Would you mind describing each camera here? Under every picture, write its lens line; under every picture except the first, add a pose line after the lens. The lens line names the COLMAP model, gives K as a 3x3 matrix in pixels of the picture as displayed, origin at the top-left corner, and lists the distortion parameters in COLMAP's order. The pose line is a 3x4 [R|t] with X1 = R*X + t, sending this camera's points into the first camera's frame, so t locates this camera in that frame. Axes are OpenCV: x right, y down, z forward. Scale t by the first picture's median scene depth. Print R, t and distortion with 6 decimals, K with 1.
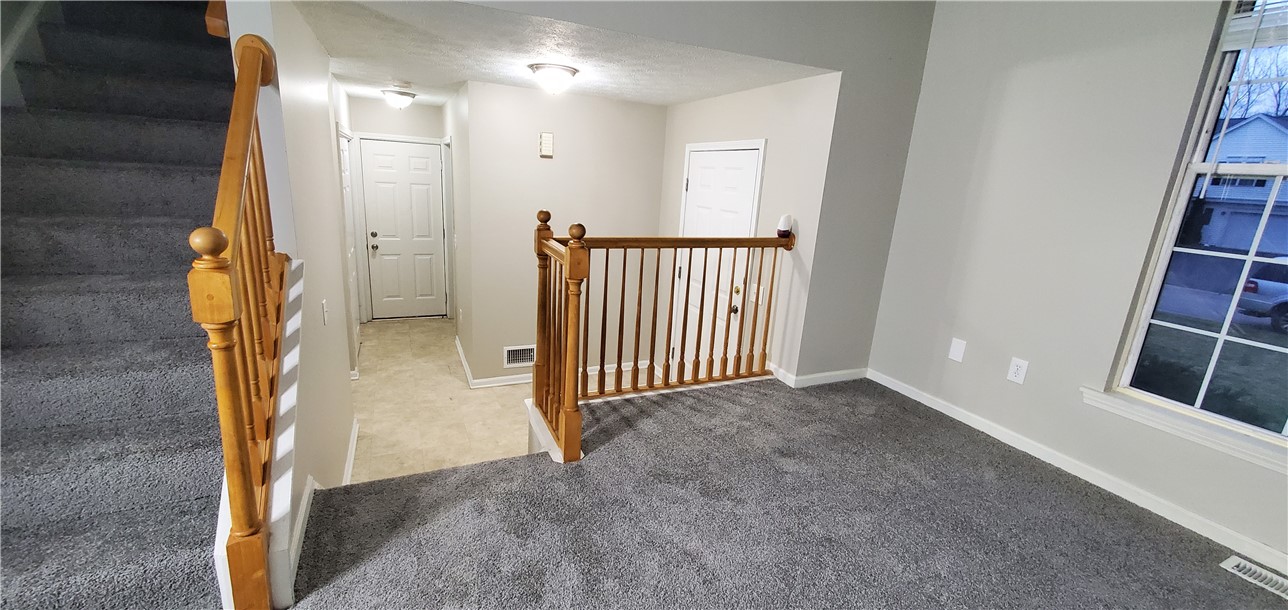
lens RADIAL K [[512.3, 0, 641.2], [0, 512.3, 308.1], [0, 0, 1]] dist [0.009366, -0.006309]
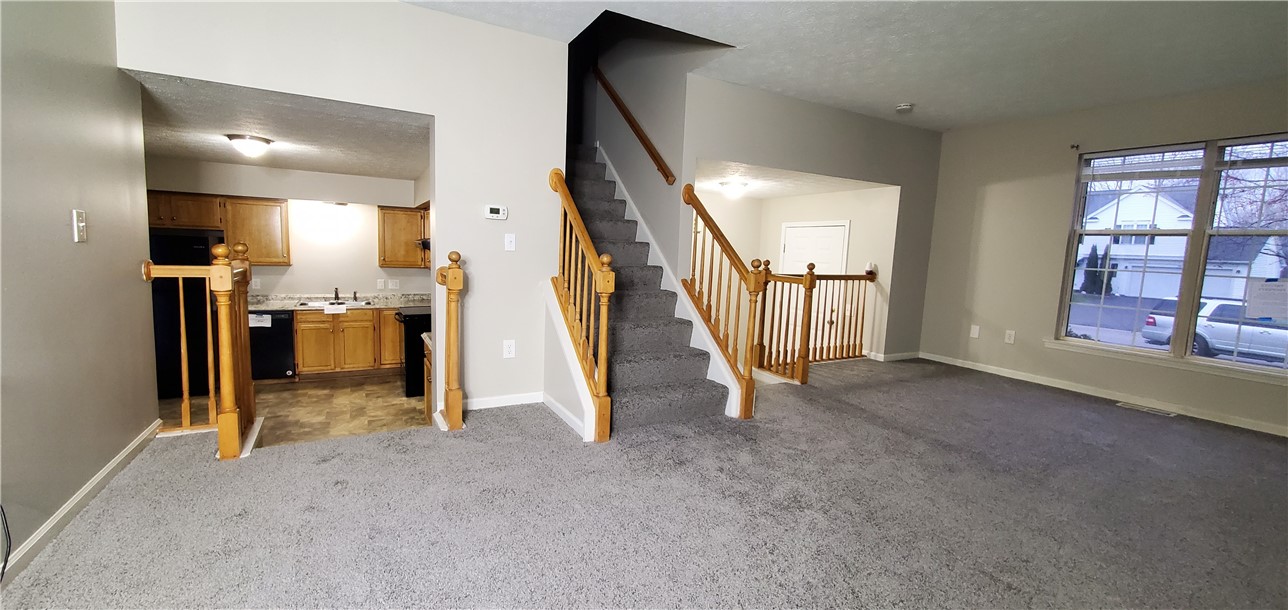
lens RADIAL K [[512.3, 0, 641.2], [0, 512.3, 308.1], [0, 0, 1]] dist [0.009366, -0.006309]
pose [[0.996353, -0.032010, 0.079094, -0.699962], [0.042419, 0.990121, -0.133644, 0.192632], [-0.074034, 0.136512, 0.987868, -0.715621]]
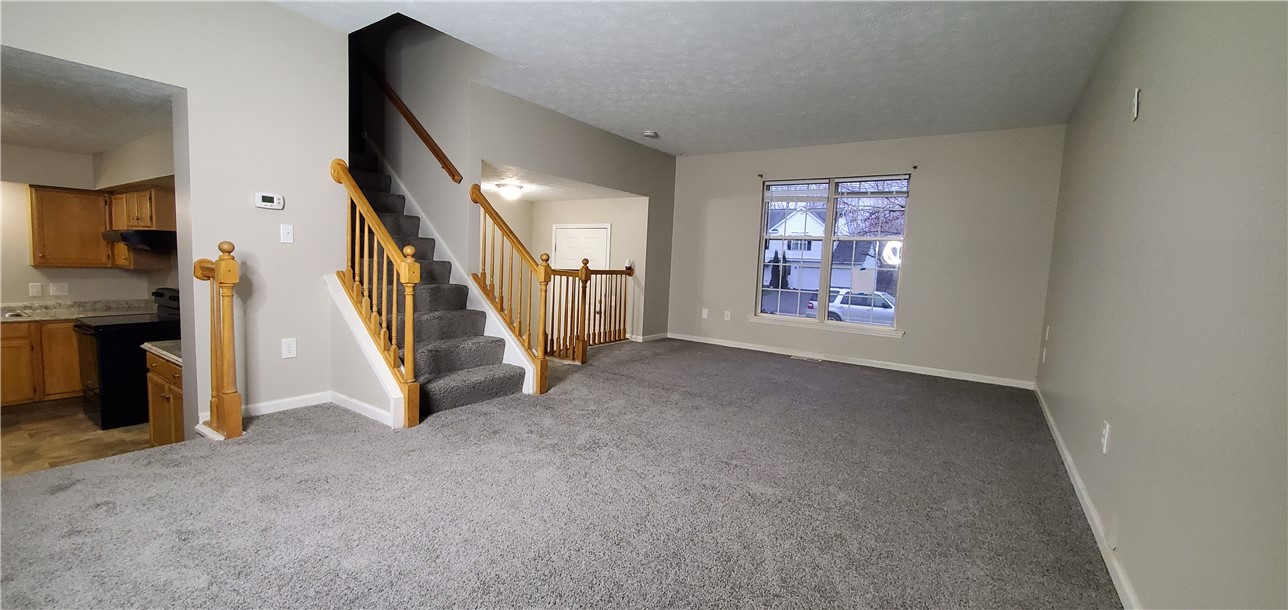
lens RADIAL K [[512.3, 0, 641.2], [0, 512.3, 308.1], [0, 0, 1]] dist [0.009366, -0.006309]
pose [[0.855314, -0.071579, 0.513142, -0.825431], [0.140341, 0.985392, -0.096469, 0.242556], [-0.498741, 0.154526, 0.852865, -0.844405]]
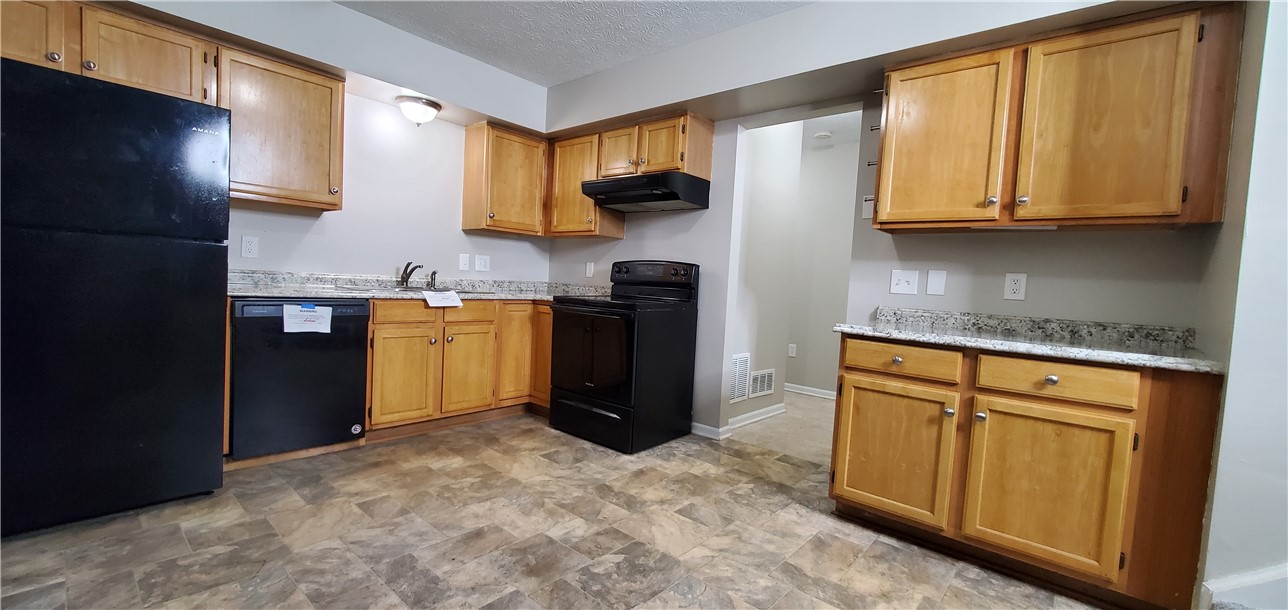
lens RADIAL K [[512.3, 0, 641.2], [0, 512.3, 308.1], [0, 0, 1]] dist [0.009366, -0.006309]
pose [[0.908010, -0.033508, 0.417607, -1.827763], [0.104204, 0.983534, -0.147655, 0.091440], [-0.405783, 0.177589, 0.896550, 0.279027]]
